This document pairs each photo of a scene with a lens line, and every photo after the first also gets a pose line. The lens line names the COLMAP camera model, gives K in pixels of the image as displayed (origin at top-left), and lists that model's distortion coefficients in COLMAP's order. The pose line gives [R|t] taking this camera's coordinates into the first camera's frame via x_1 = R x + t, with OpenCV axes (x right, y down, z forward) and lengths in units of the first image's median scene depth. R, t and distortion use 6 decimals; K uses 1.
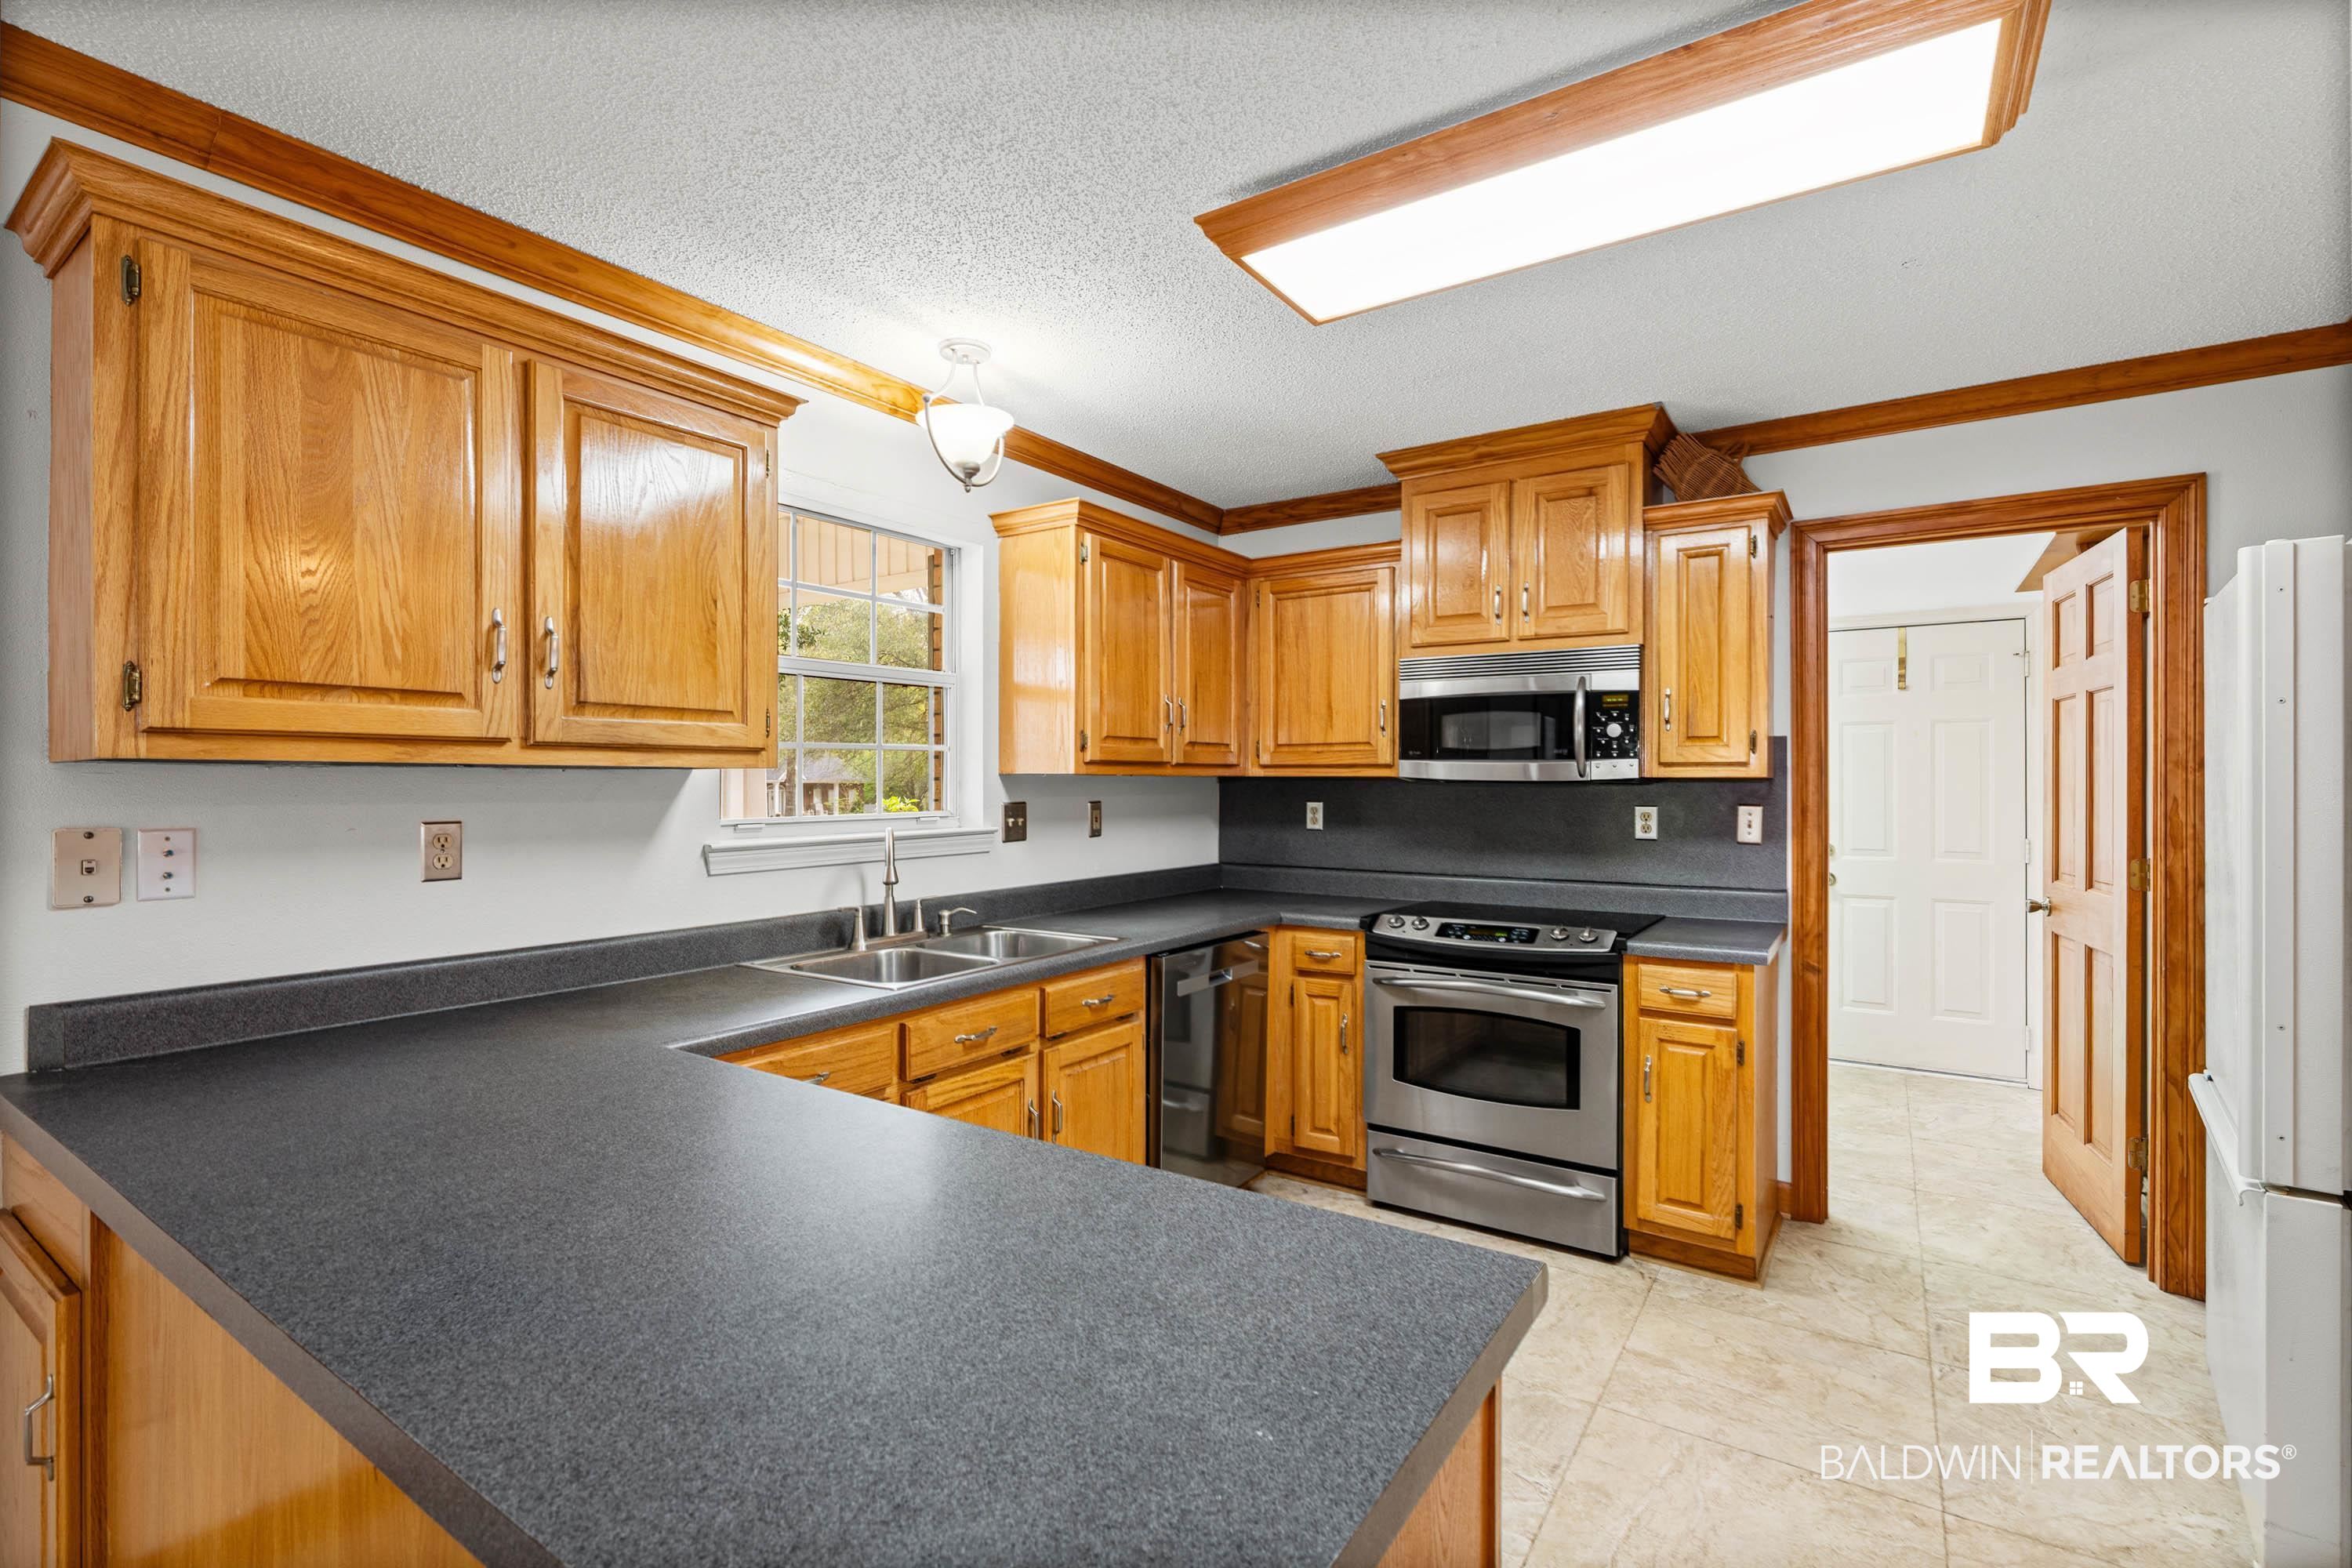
lens RADIAL K [[1067.4, 0, 1167.7], [0, 1067.4, 770.8], [0, 0, 1]] dist [-0.003185, 0.000110]
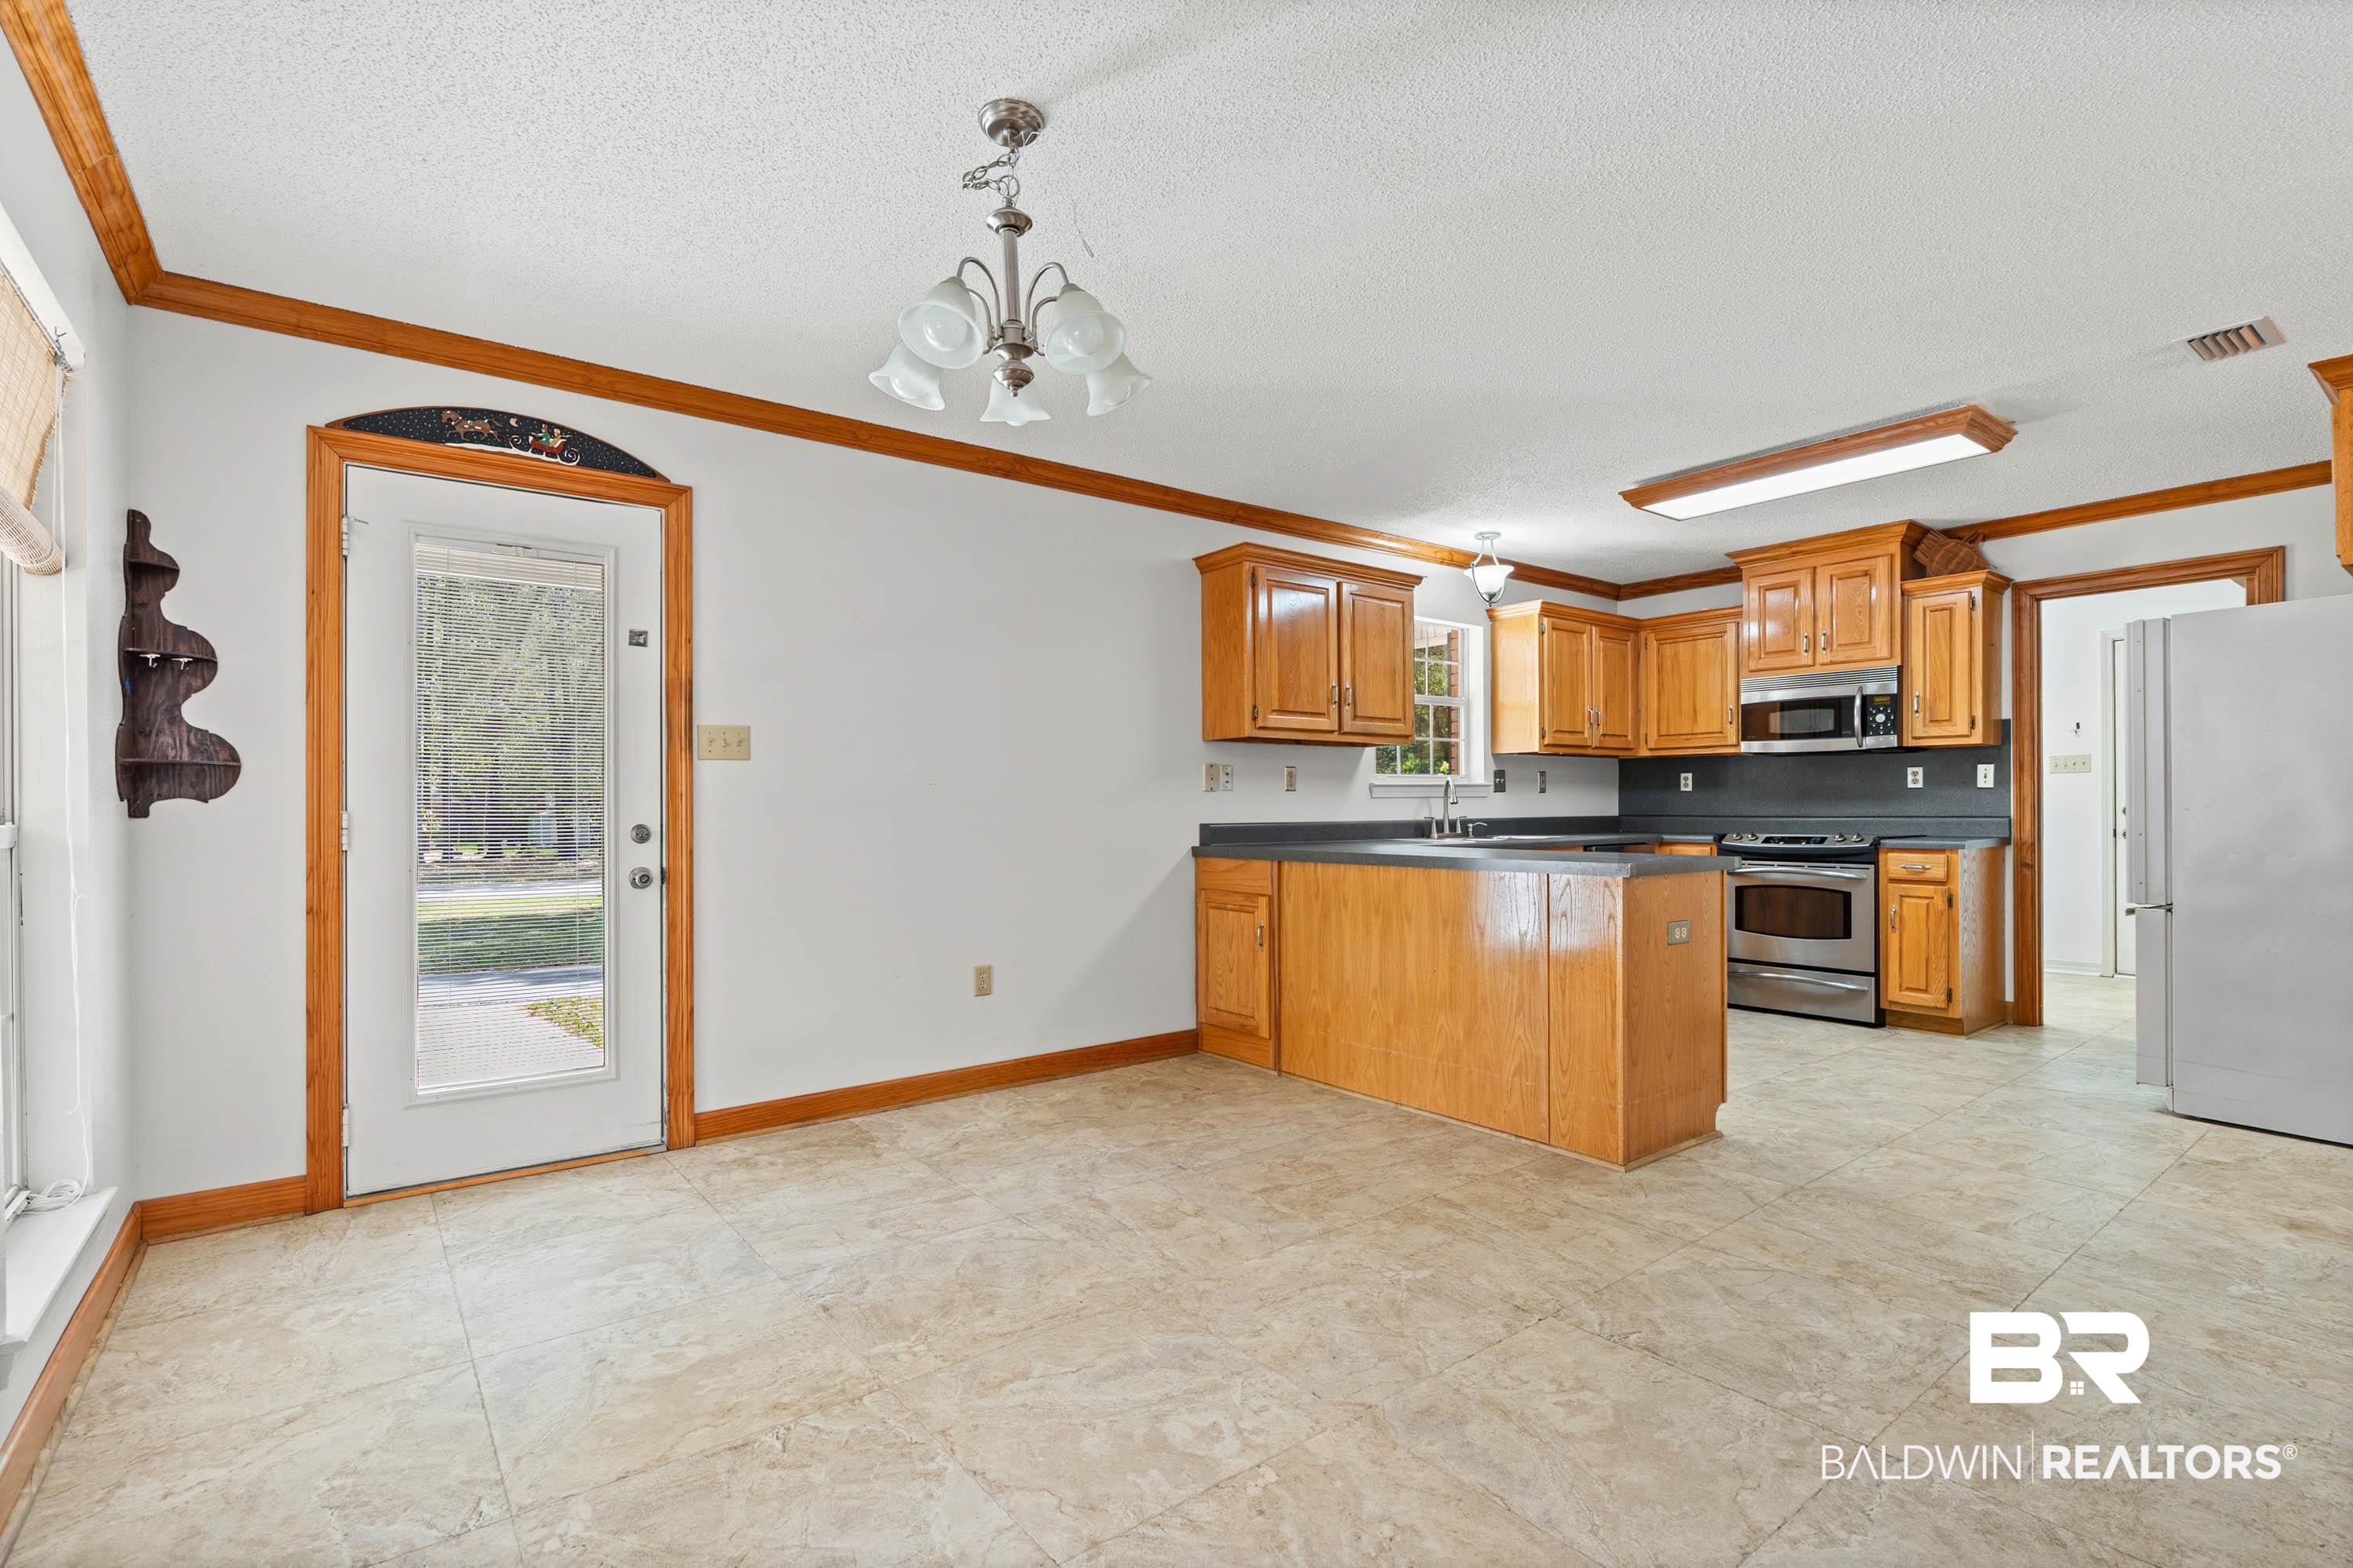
lens RADIAL K [[1089.7, 0, 1177.0], [0, 1089.7, 807.6], [0, 0, 1]] dist [-0.003999, -0.000315]
pose [[0.950325, -0.006406, -0.311192, -0.092764], [0.010085, 0.999897, 0.010215, 0.070863], [0.311095, -0.012846, 0.950292, -0.927328]]
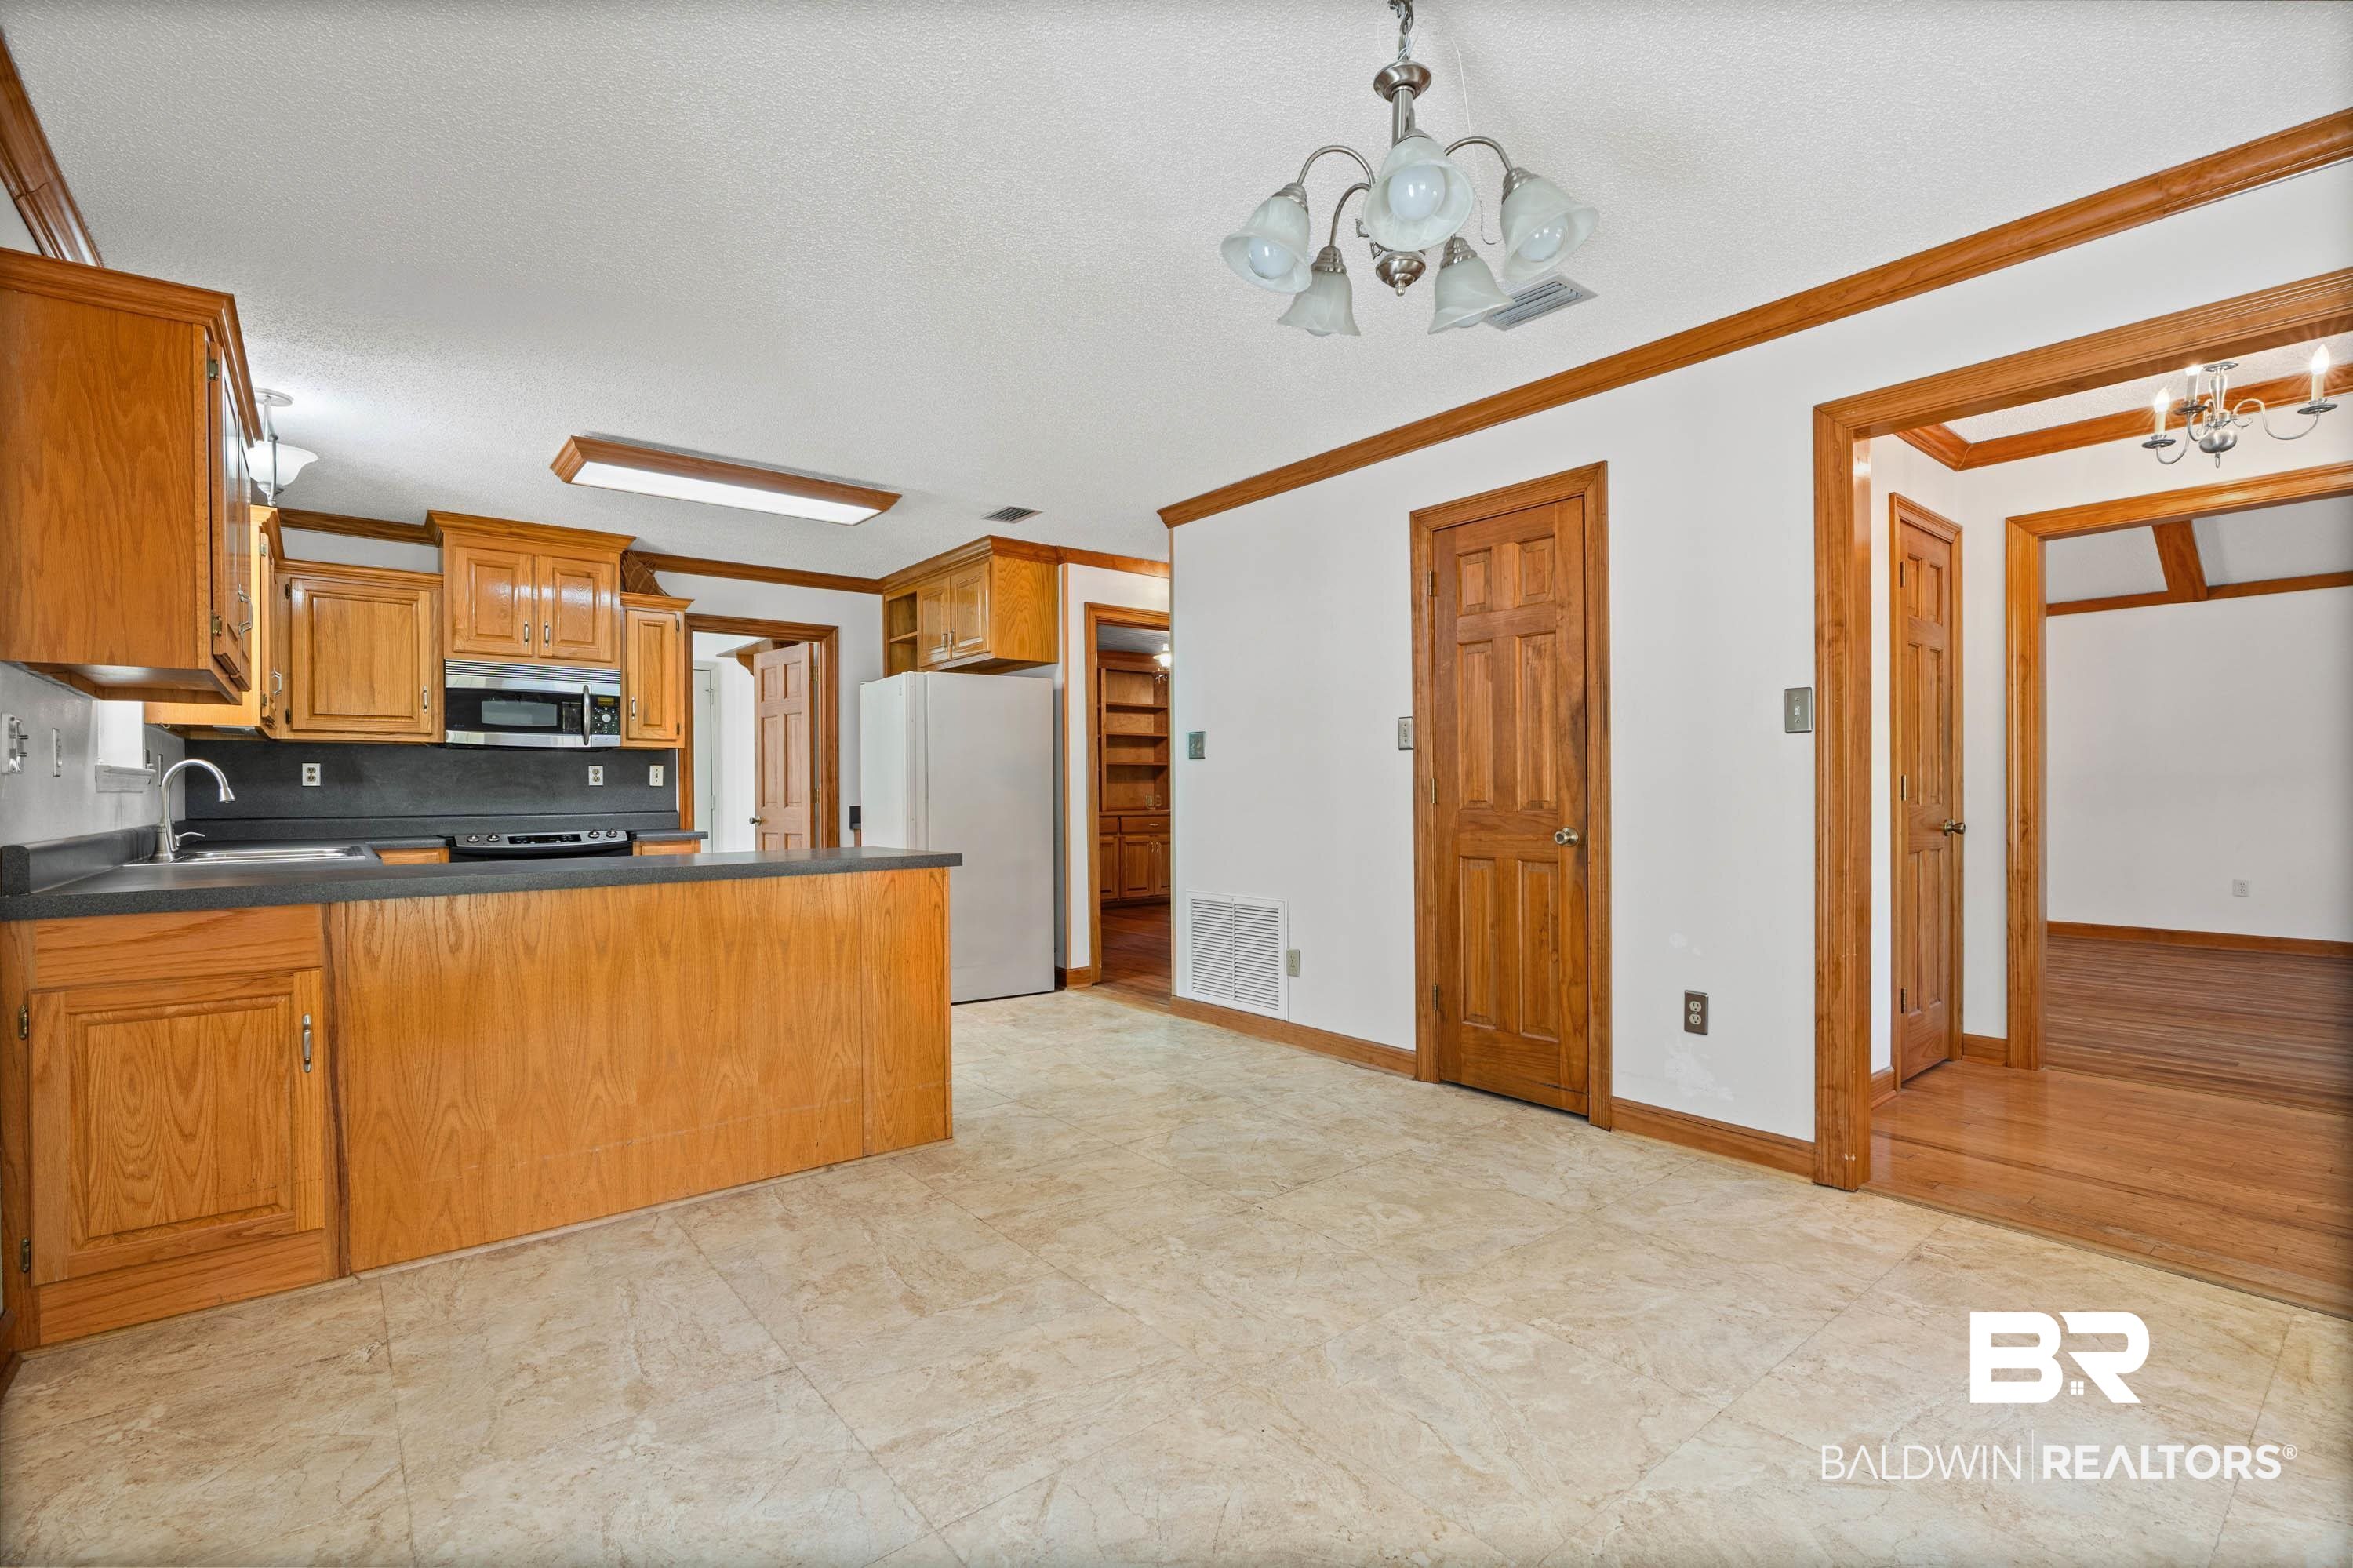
lens RADIAL K [[1055.9, 0, 1181.9], [0, 1055.9, 794.1], [0, 0, 1]] dist [-0.004374, -0.000197]
pose [[0.291444, -0.005018, 0.956575, -0.922344], [-0.001483, 0.999983, 0.005698, 0.071944], [-0.956587, -0.003079, 0.291432, -0.378189]]
